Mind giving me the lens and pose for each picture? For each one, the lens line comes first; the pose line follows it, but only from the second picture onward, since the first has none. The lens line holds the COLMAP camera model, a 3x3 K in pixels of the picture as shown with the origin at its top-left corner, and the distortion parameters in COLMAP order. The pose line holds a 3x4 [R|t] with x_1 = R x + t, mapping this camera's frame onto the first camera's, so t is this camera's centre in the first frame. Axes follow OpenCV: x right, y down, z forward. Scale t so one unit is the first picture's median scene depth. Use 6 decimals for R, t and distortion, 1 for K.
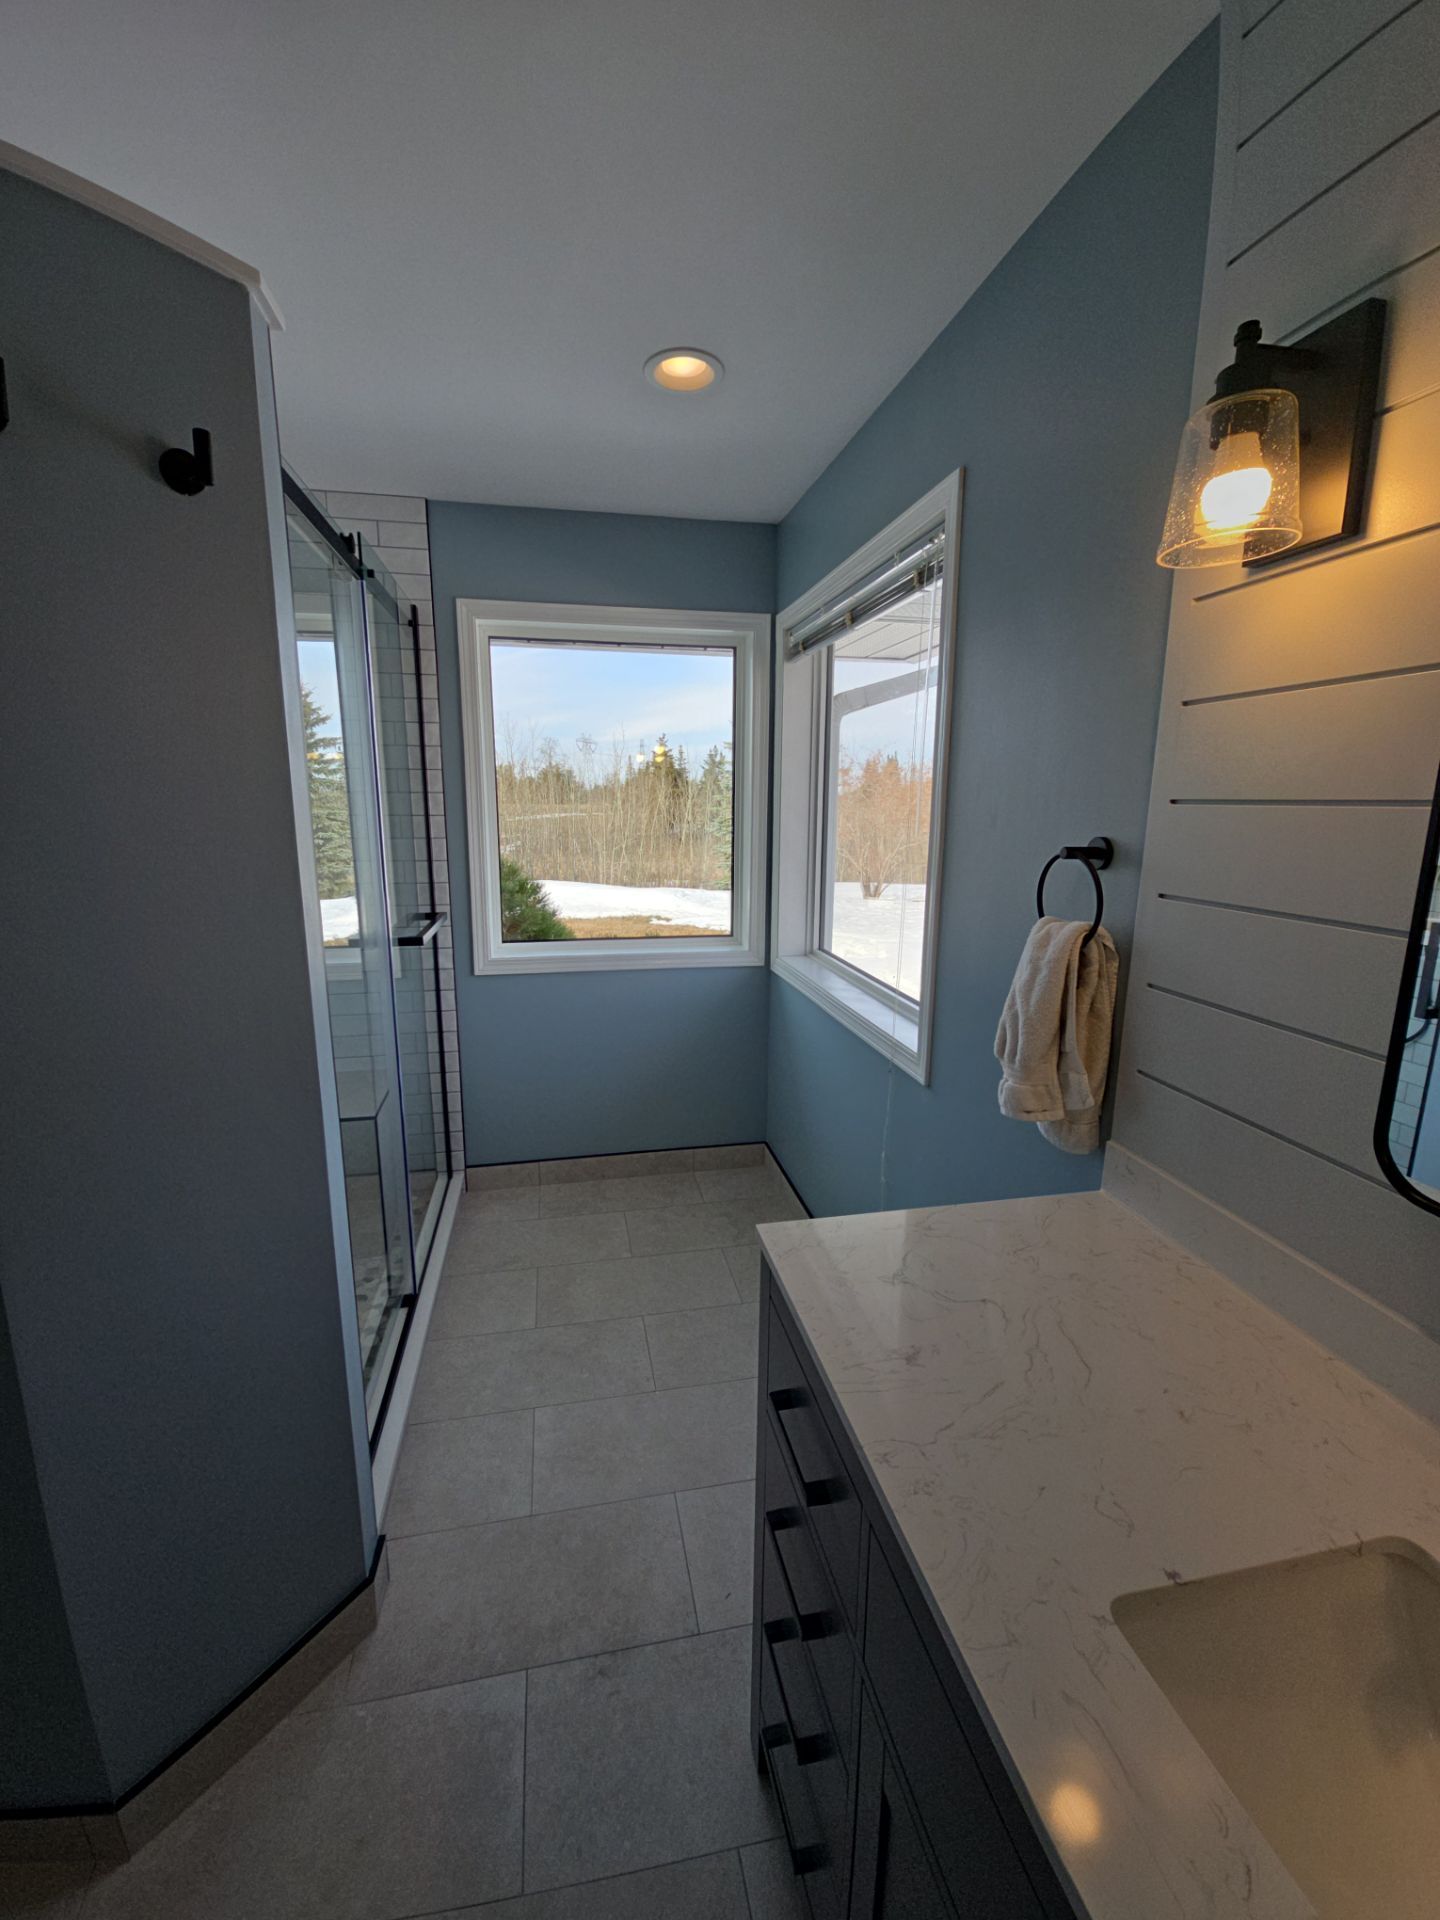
lens RADIAL K [[780.9, 0, 710.6], [0, 780.9, 952.4], [0, 0, 1]] dist [-0.003509, -0.000292]
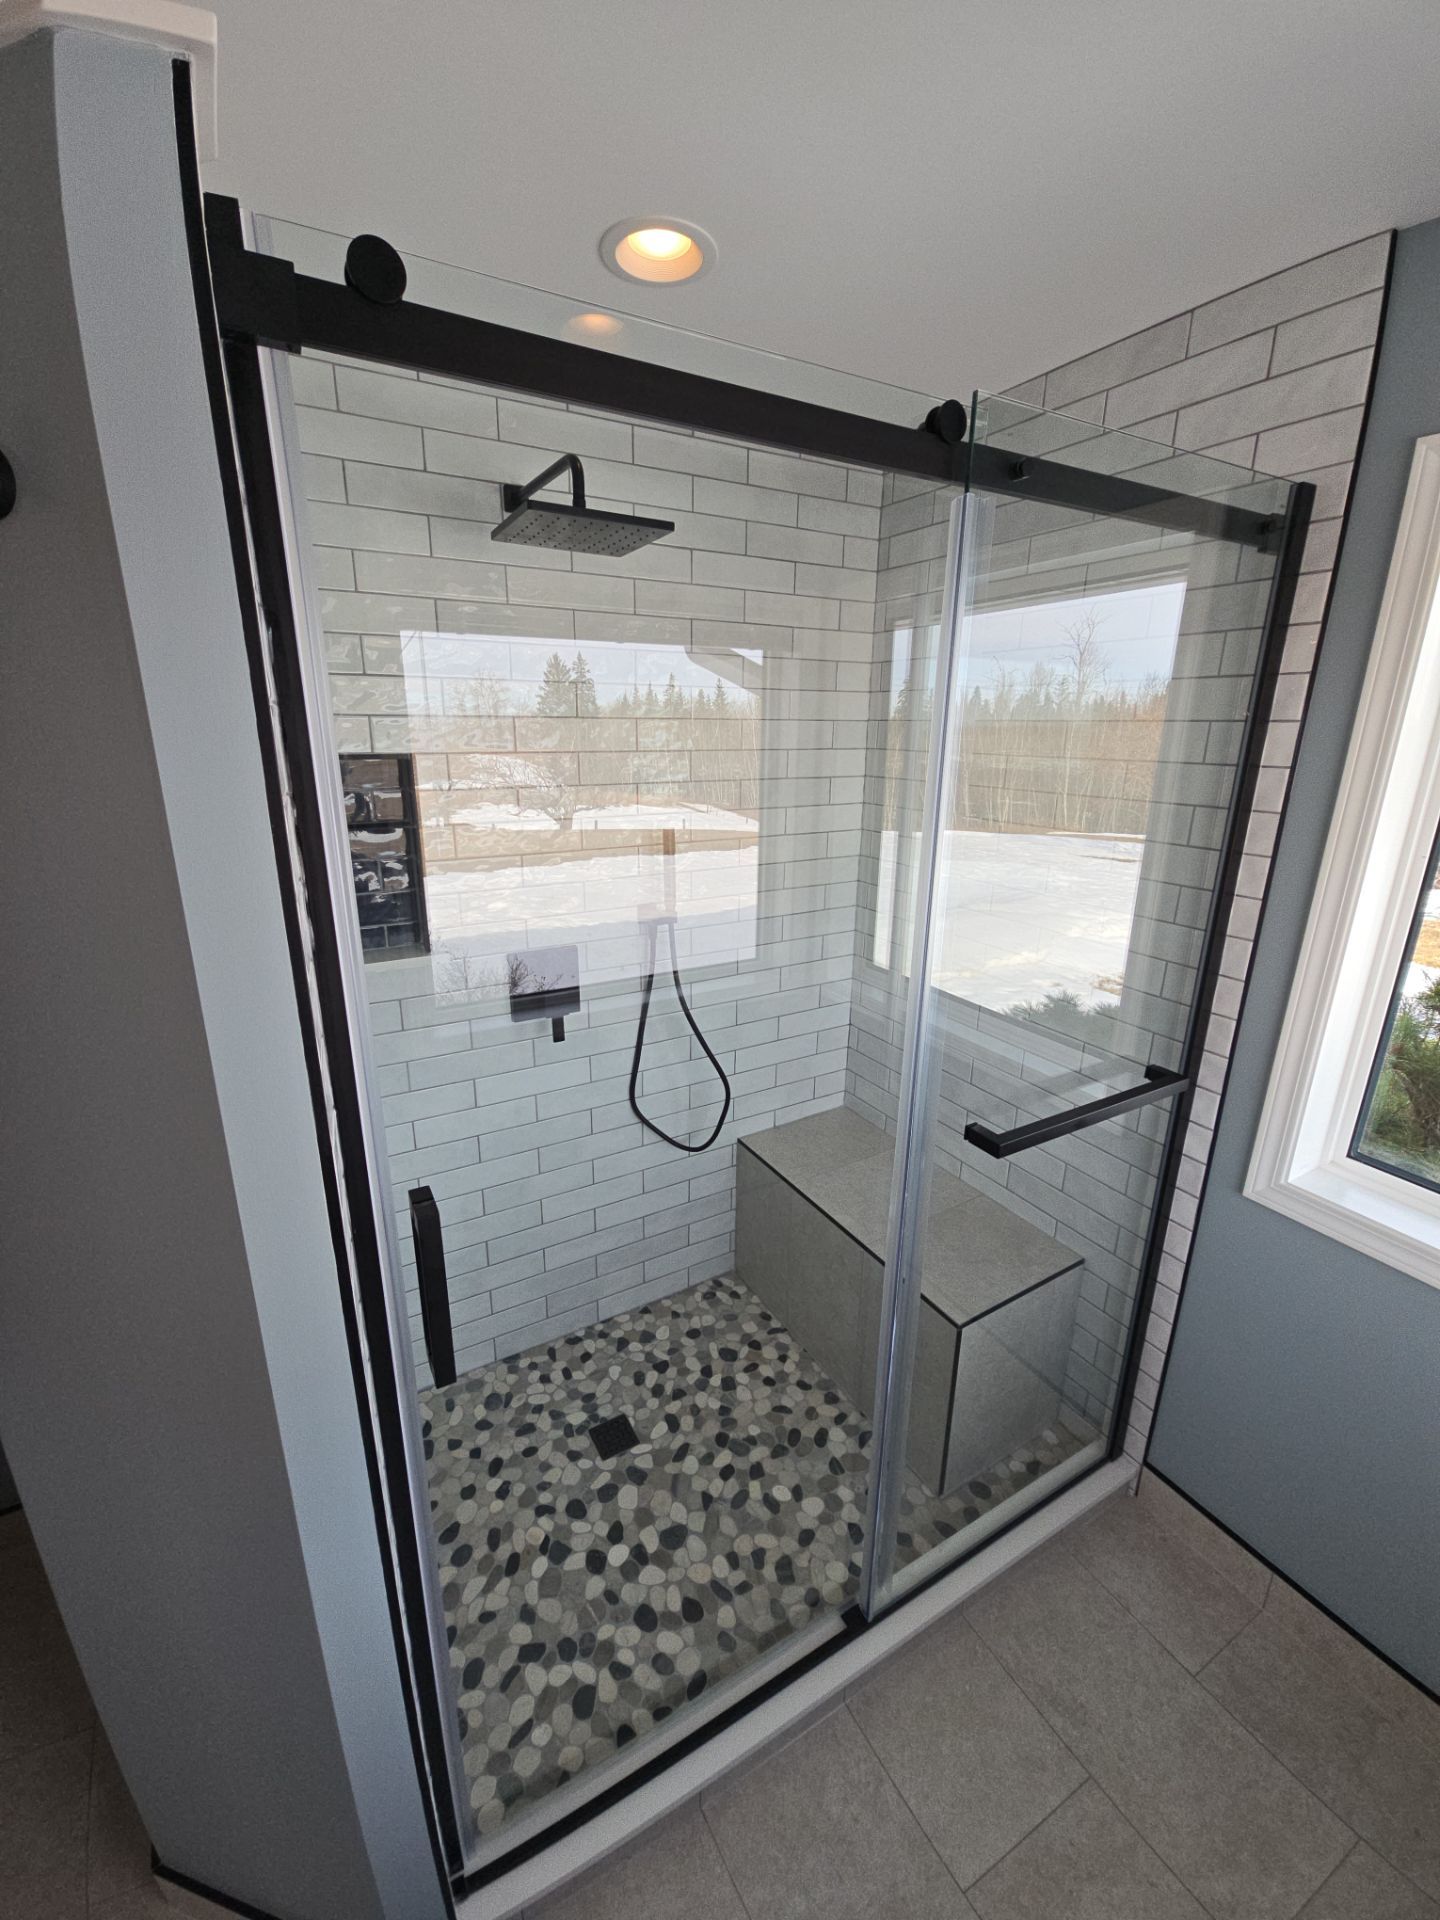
lens RADIAL K [[780.9, 0, 710.6], [0, 780.9, 952.4], [0, 0, 1]] dist [-0.003509, -0.000292]
pose [[0.310461, 0.262081, -0.913744, 0.031501], [-0.189968, 0.958958, 0.210504, -0.184887], [0.931411, 0.108229, 0.347506, 0.488152]]
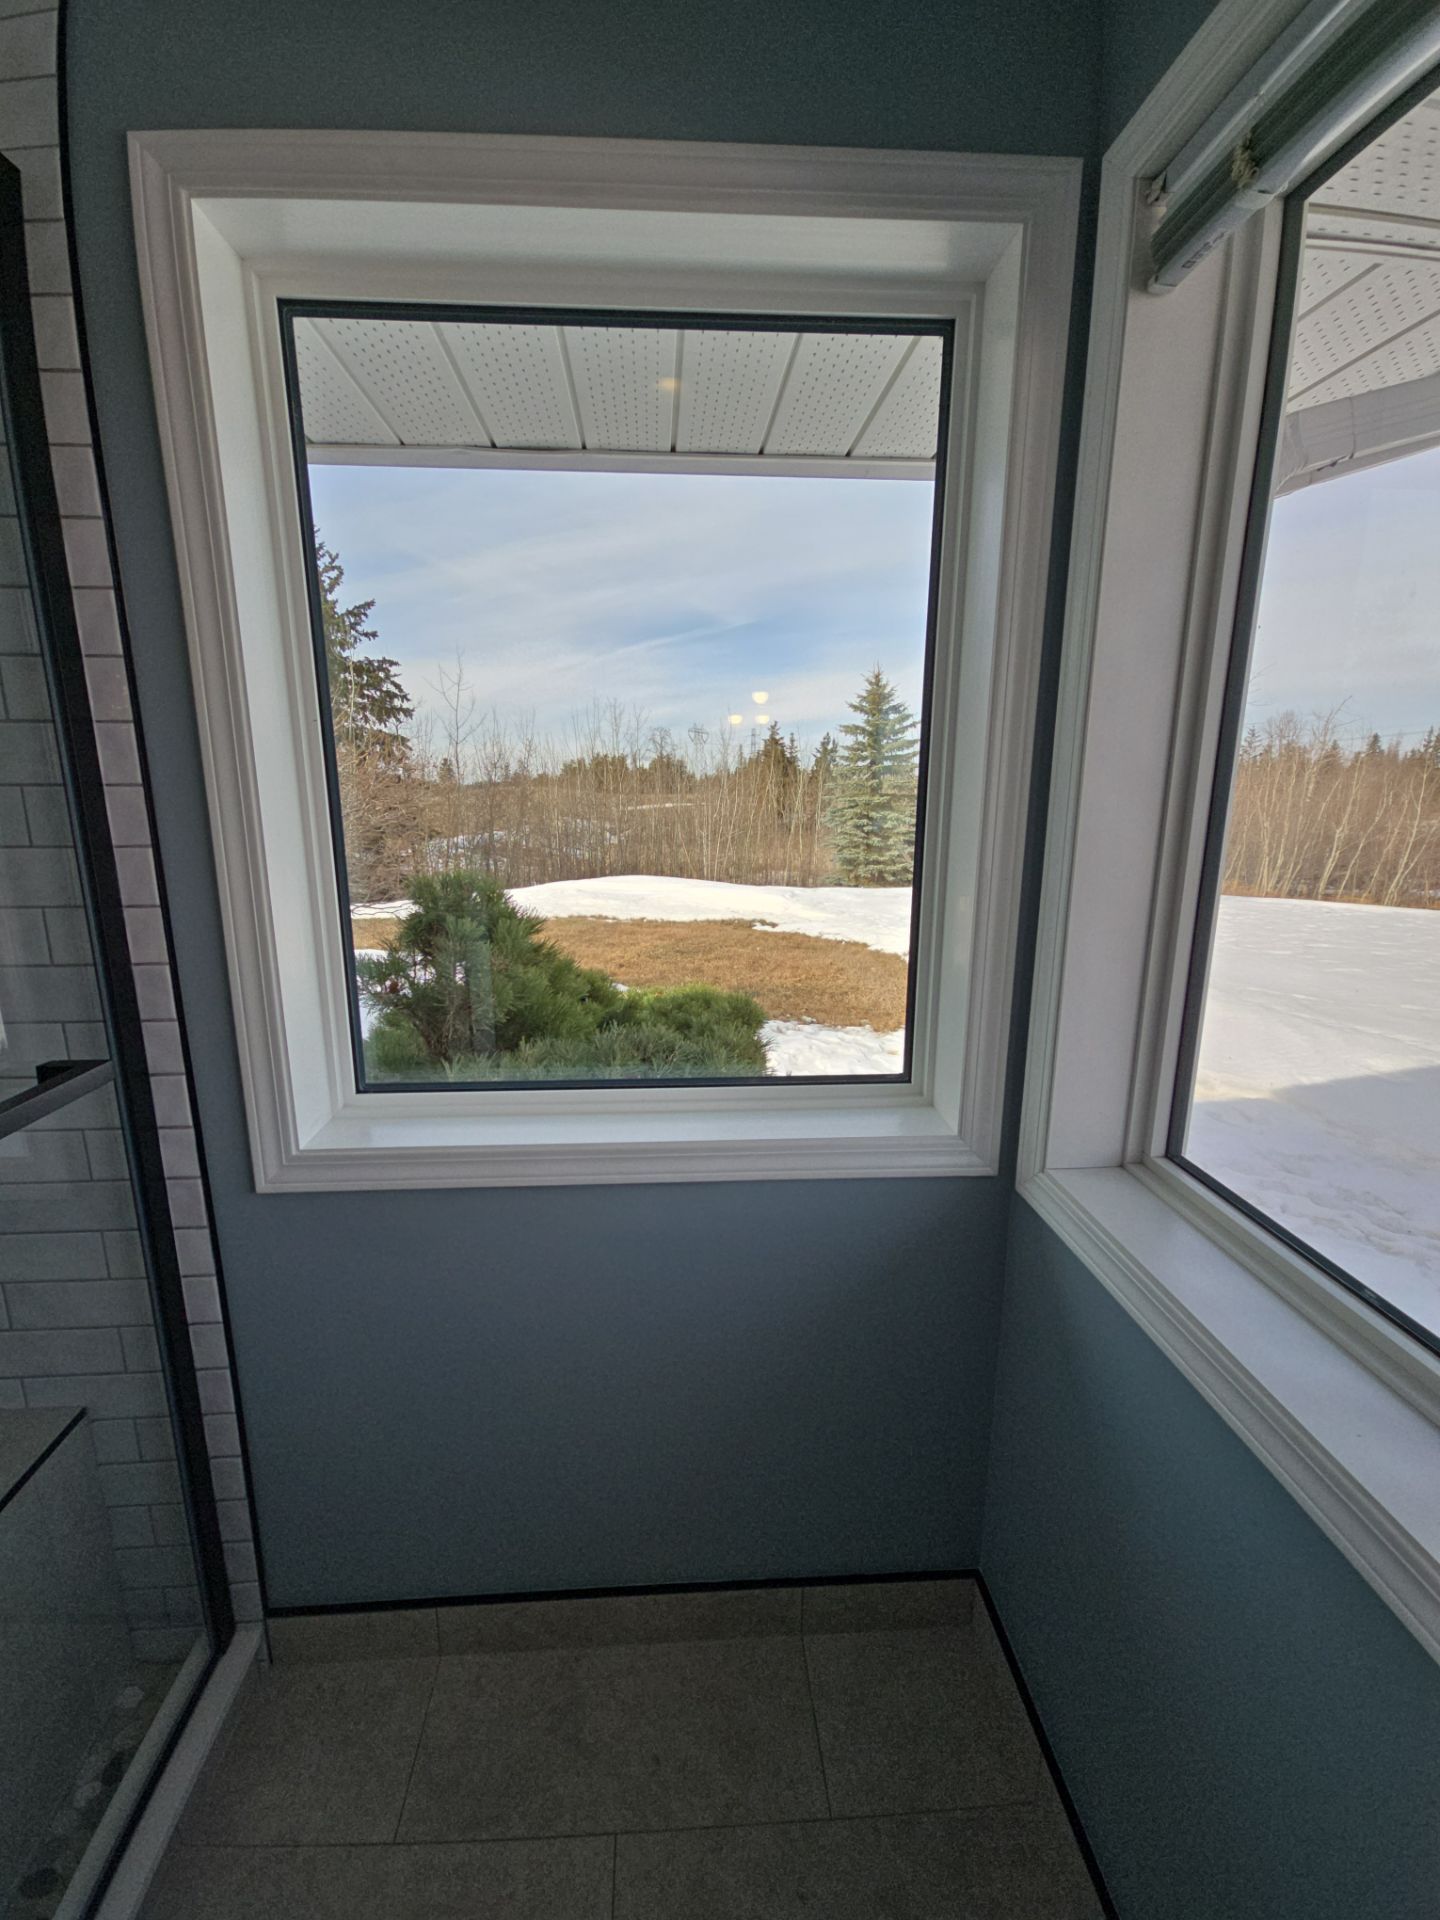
lens RADIAL K [[780.9, 0, 710.6], [0, 780.9, 952.4], [0, 0, 1]] dist [-0.003509, -0.000292]
pose [[0.990421, 0.021596, -0.136383, -0.024604], [-0.019897, 0.999707, 0.013808, -0.109222], [0.136642, -0.010962, 0.990560, 0.685719]]
